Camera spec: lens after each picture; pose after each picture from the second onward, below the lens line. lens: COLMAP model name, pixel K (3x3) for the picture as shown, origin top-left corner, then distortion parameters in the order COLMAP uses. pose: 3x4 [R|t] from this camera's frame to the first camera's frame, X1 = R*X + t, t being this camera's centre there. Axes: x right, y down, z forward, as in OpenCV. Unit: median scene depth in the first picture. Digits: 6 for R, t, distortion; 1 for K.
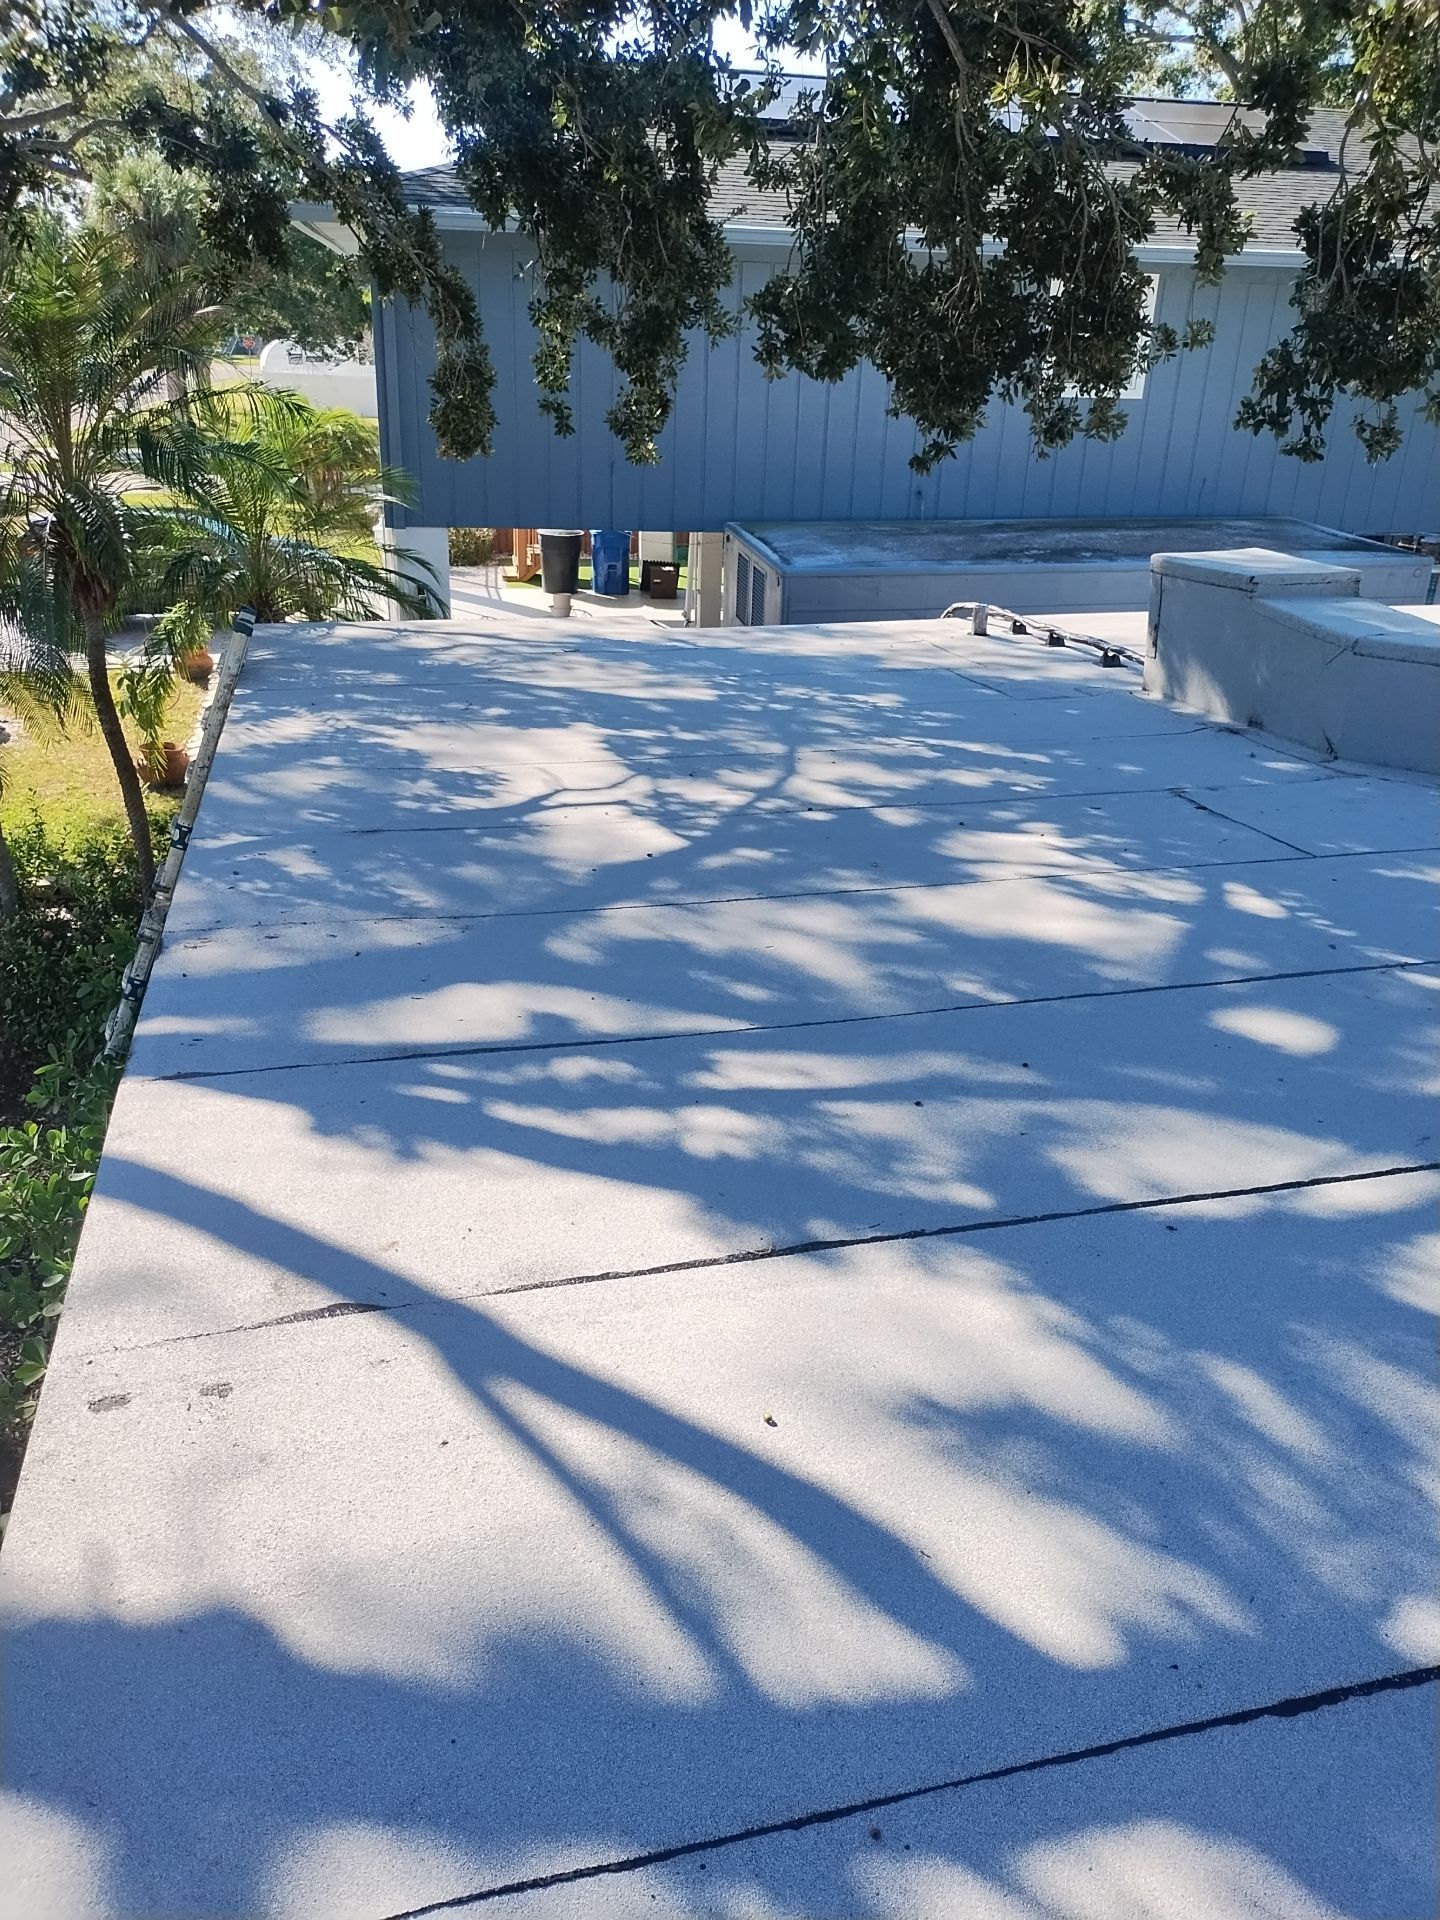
lens RADIAL K [[1461.4, 0, 720.0], [0, 1461.4, 960.0], [0, 0, 1]] dist [0.091005, -0.085333]
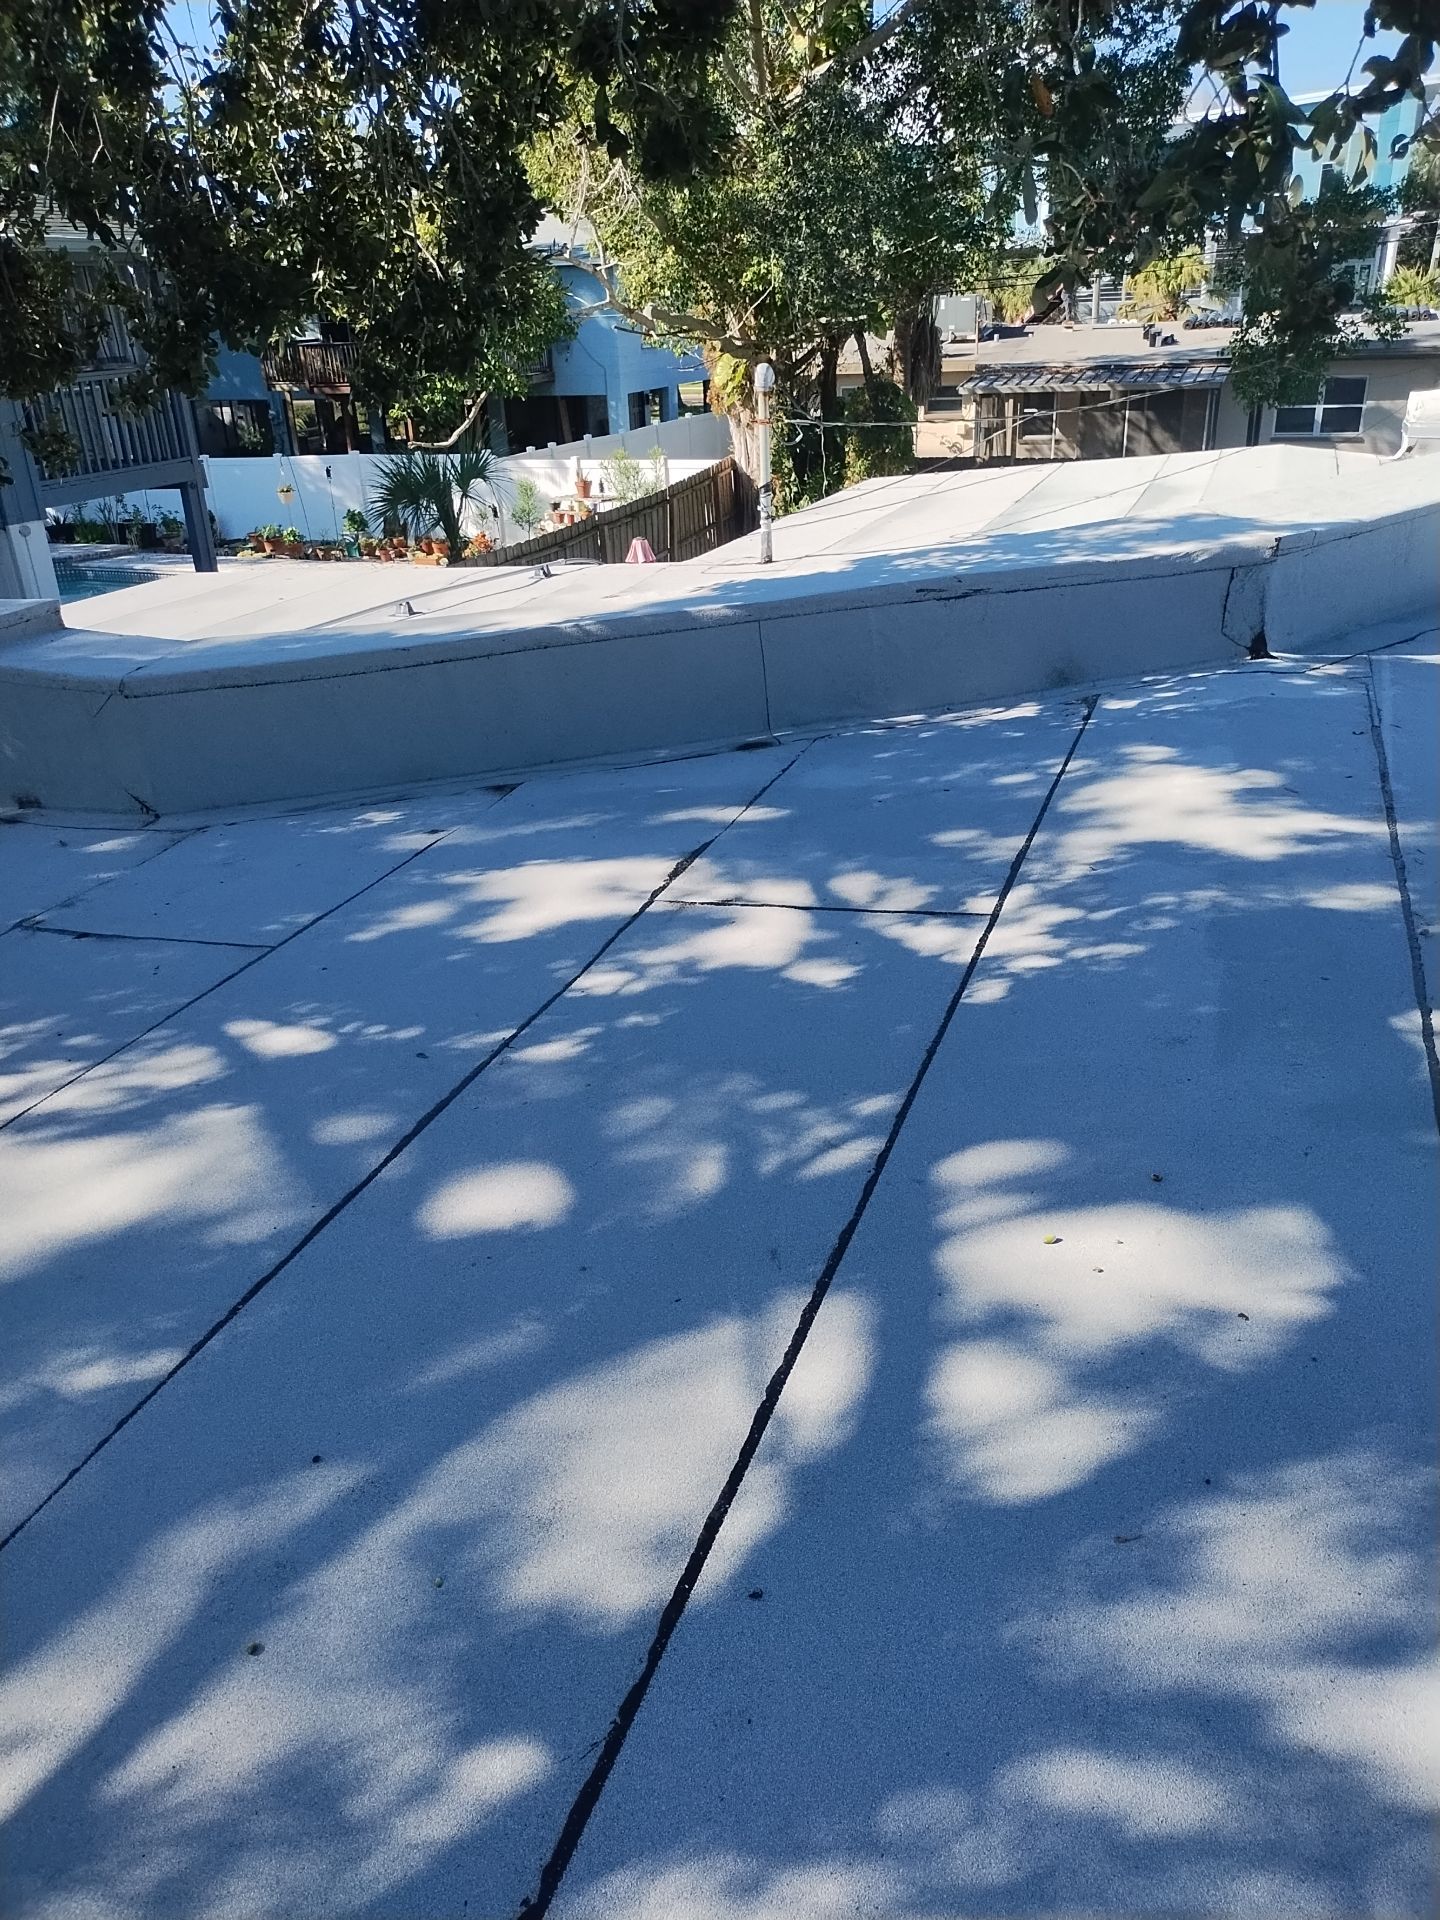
lens RADIAL K [[1459.1, 0, 720.0], [0, 1459.1, 960.0], [0, 0, 1]] dist [0.131020, -0.206851]
pose [[0.580039, -0.388513, 0.715970, -0.055941], [0.378554, 0.906822, 0.185392, -0.142909], [-0.721285, 0.163499, 0.673065, 0.307675]]
